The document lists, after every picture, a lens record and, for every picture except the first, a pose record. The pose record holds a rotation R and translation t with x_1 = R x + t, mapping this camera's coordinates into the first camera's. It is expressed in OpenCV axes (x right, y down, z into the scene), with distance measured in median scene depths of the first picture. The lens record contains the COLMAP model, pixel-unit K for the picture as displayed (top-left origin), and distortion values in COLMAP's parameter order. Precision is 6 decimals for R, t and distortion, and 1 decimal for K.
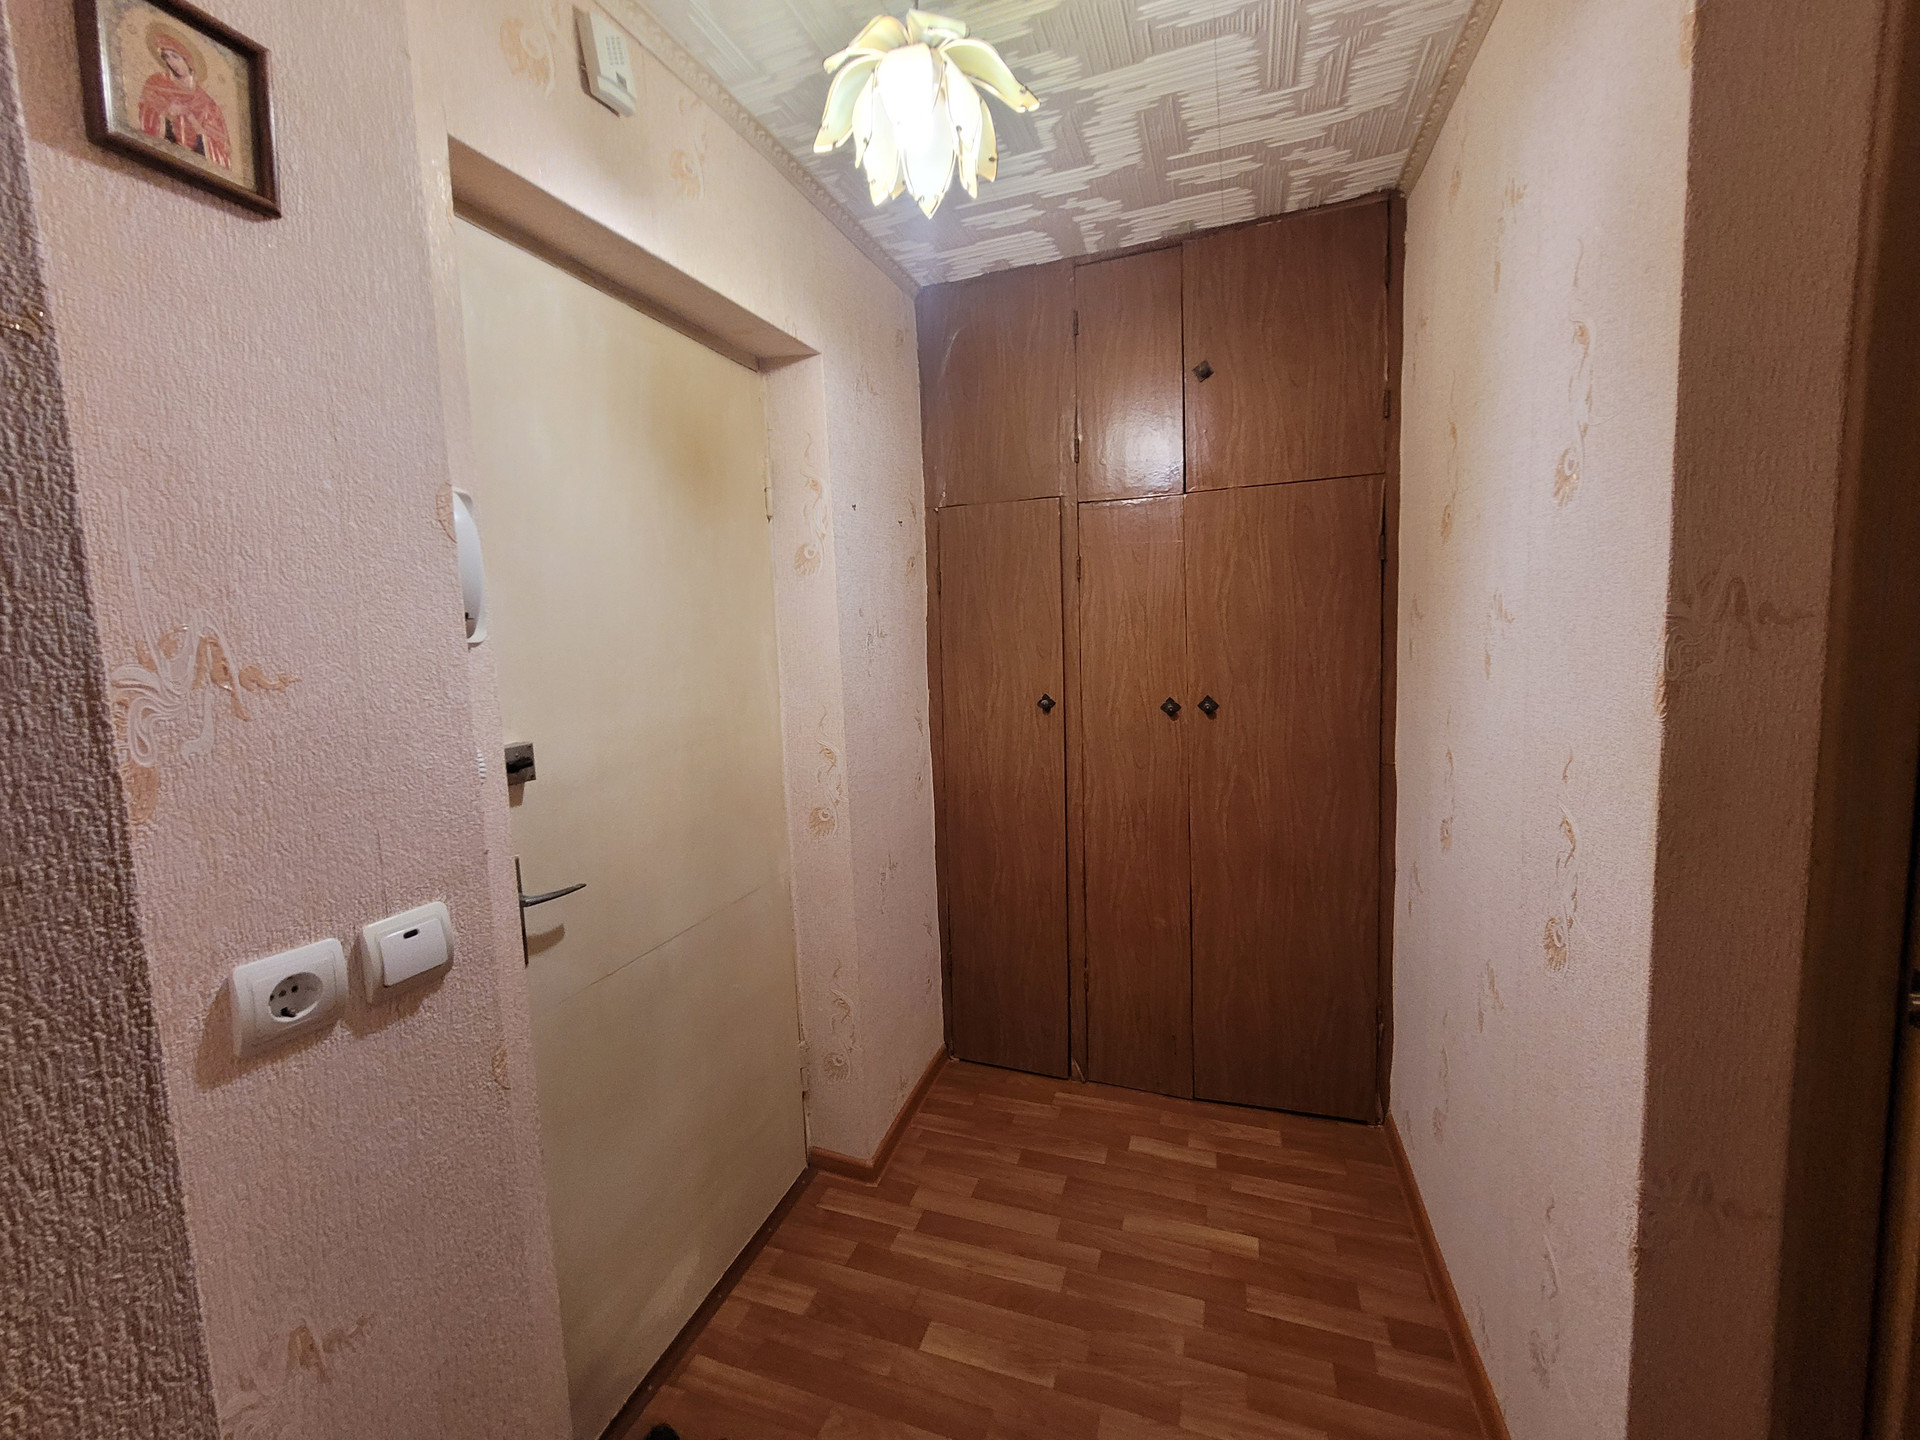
lens RADIAL K [[752.8, 0, 978.5], [0, 752.8, 686.9], [0, 0, 1]] dist [0.007770, -0.002812]
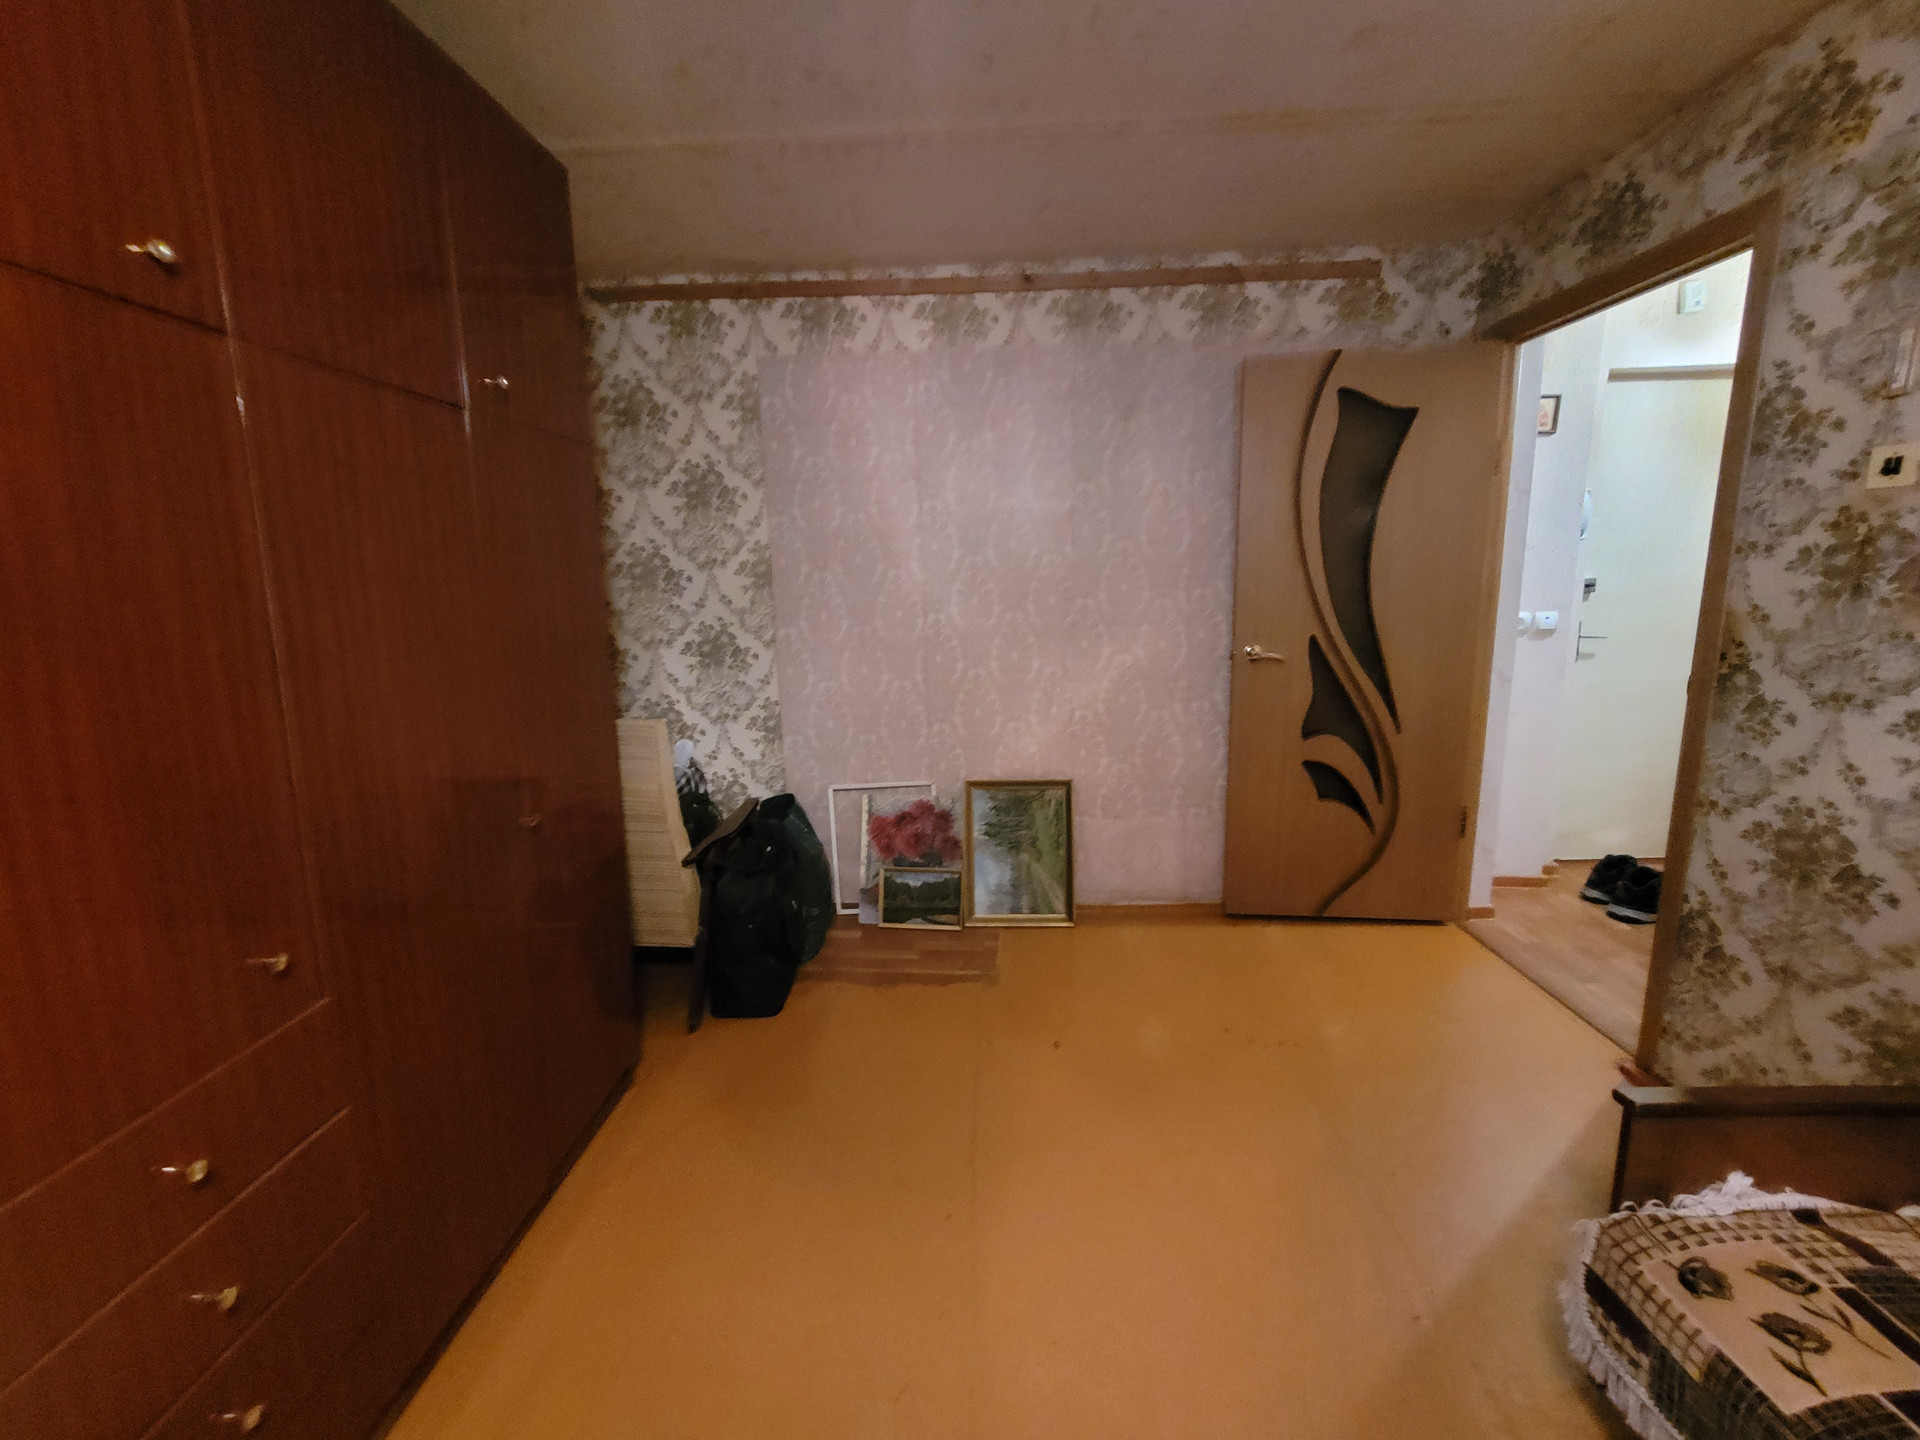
lens RADIAL K [[752.8, 0, 971.2], [0, 752.8, 708.3], [0, 0, 1]] dist [0.007770, -0.002812]
pose [[0.309412, 0.184664, -0.932826, 0.894178], [-0.077406, 0.982599, 0.168842, 0.164126], [0.947772, 0.019965, 0.318322, -1.331874]]
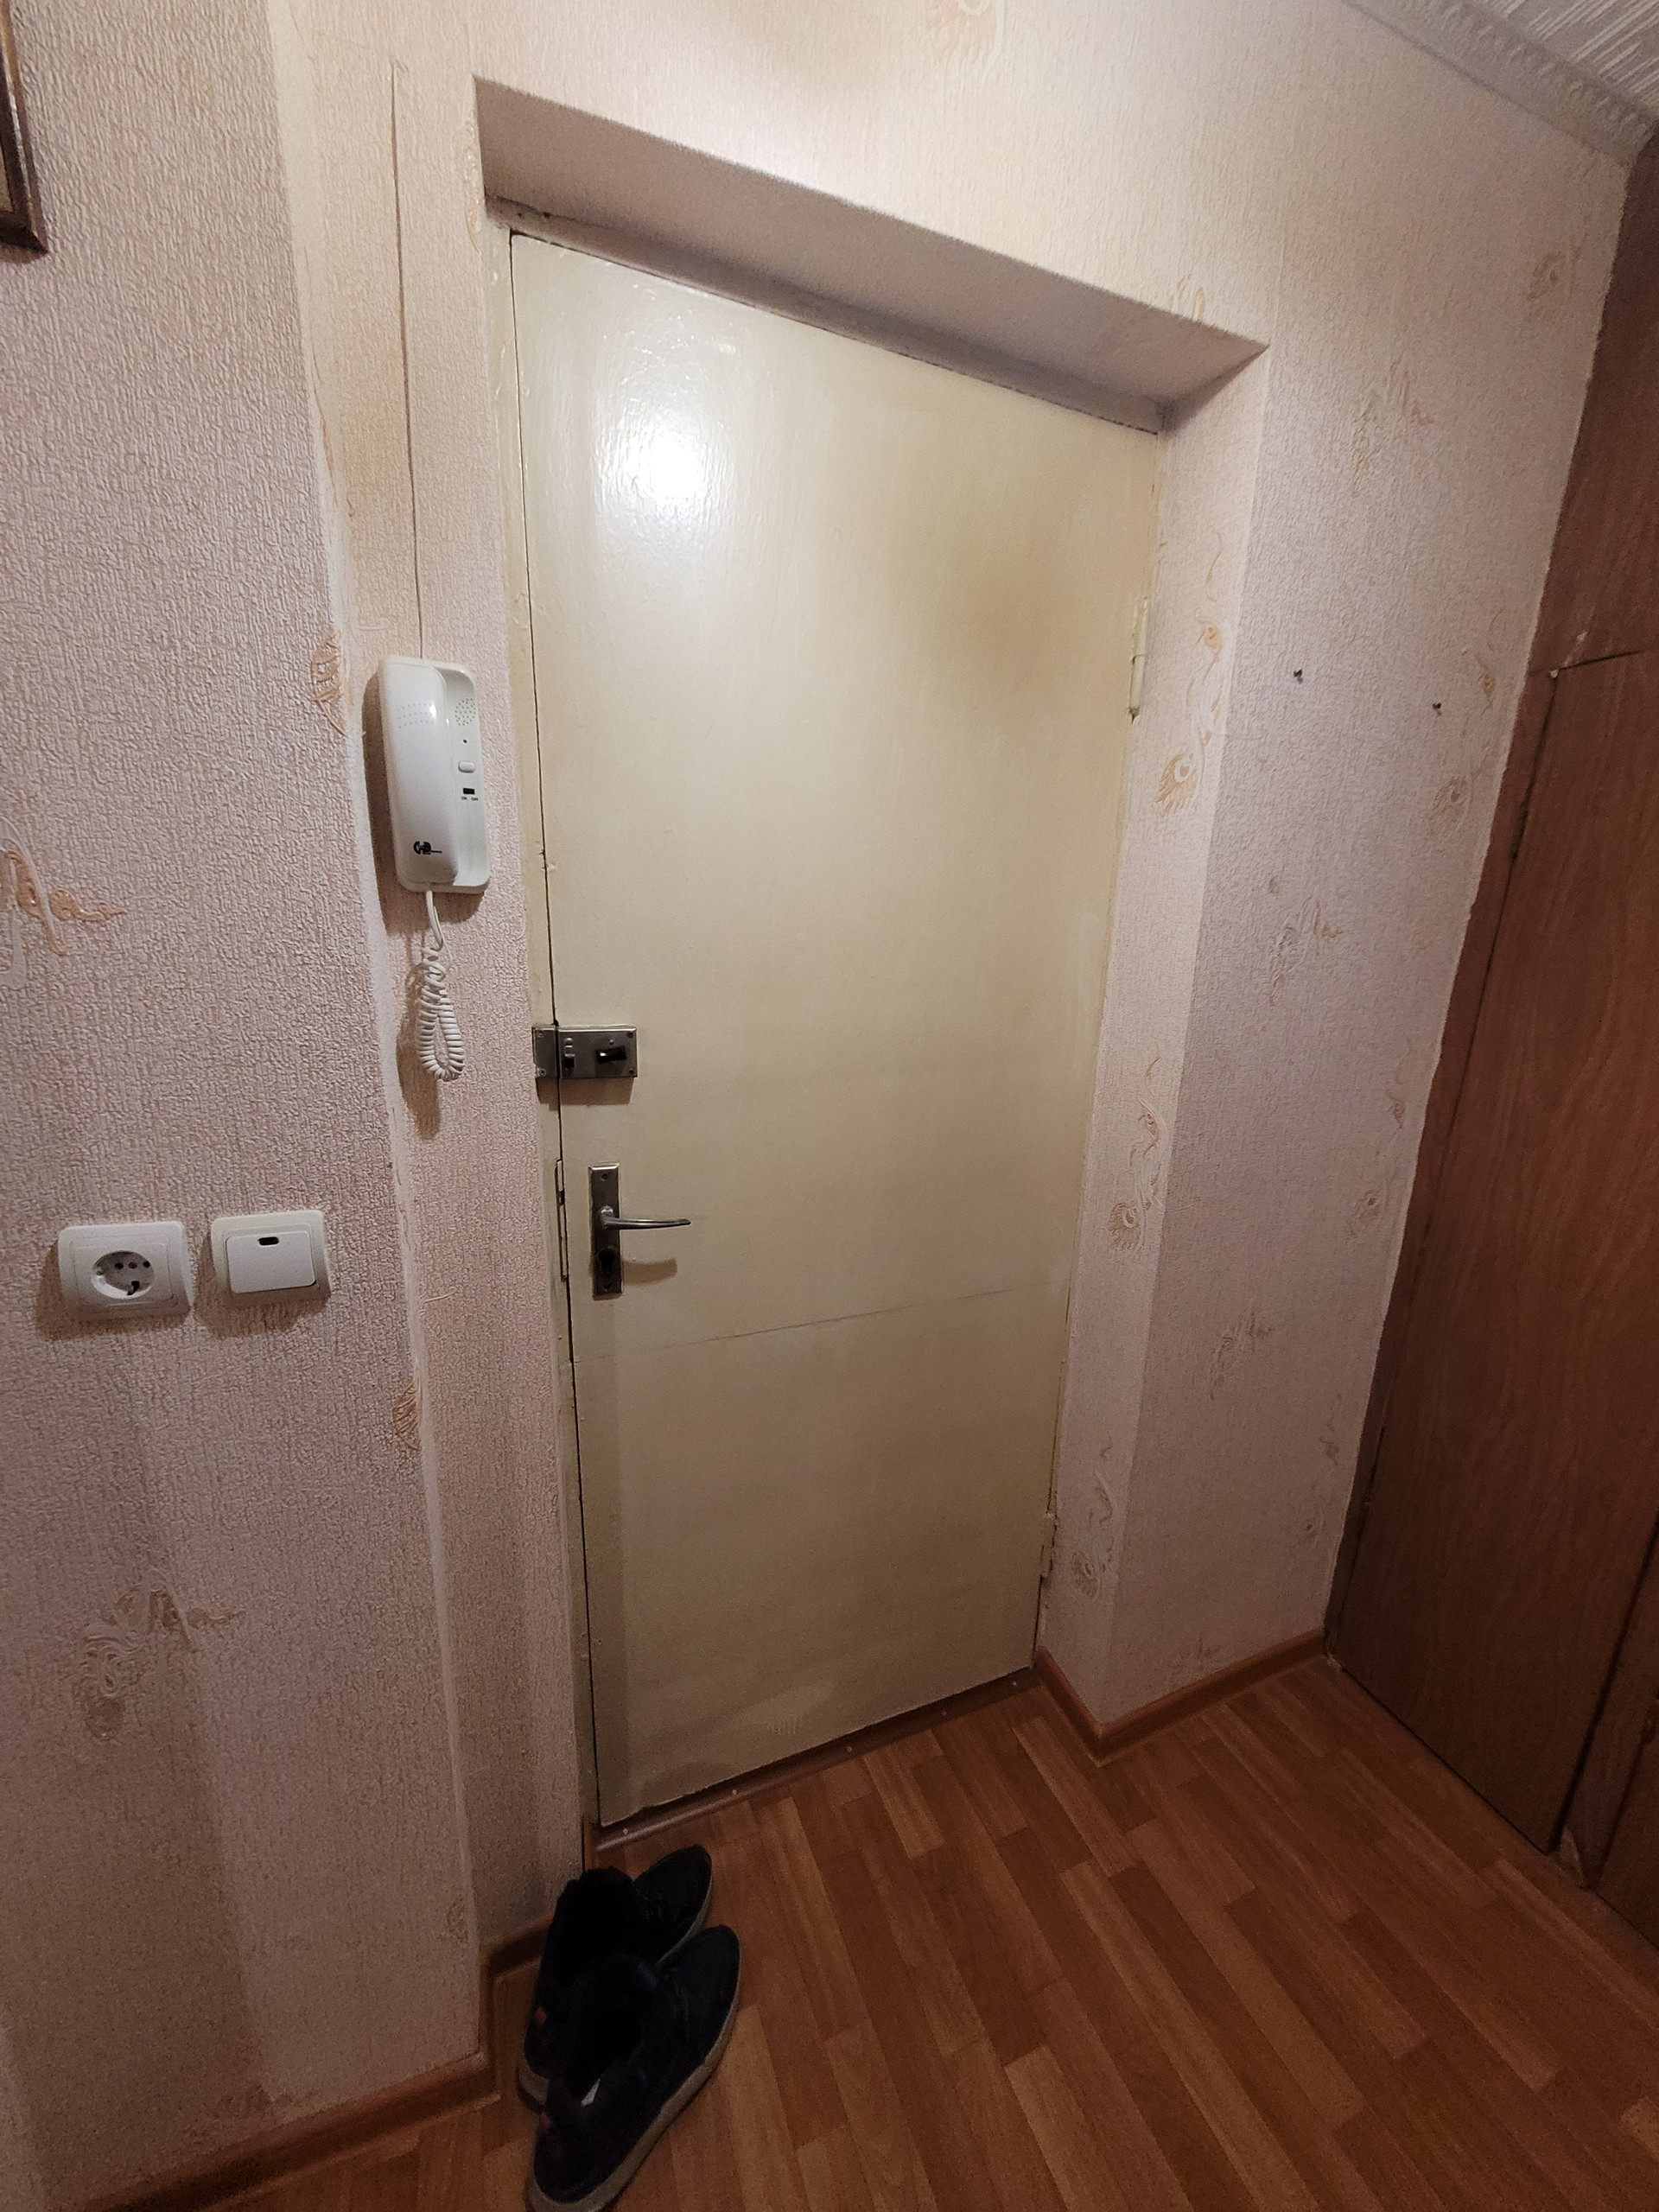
lens RADIAL K [[867.3, 0, 839.8], [0, 867.3, 1121.6], [0, 0, 1]] dist [0.007770, -0.002812]
pose [[0.663245, 0.236946, -0.709903, 0.138583], [-0.118157, 0.969814, 0.213307, -0.034097], [0.739016, -0.057595, 0.671221, 0.383000]]
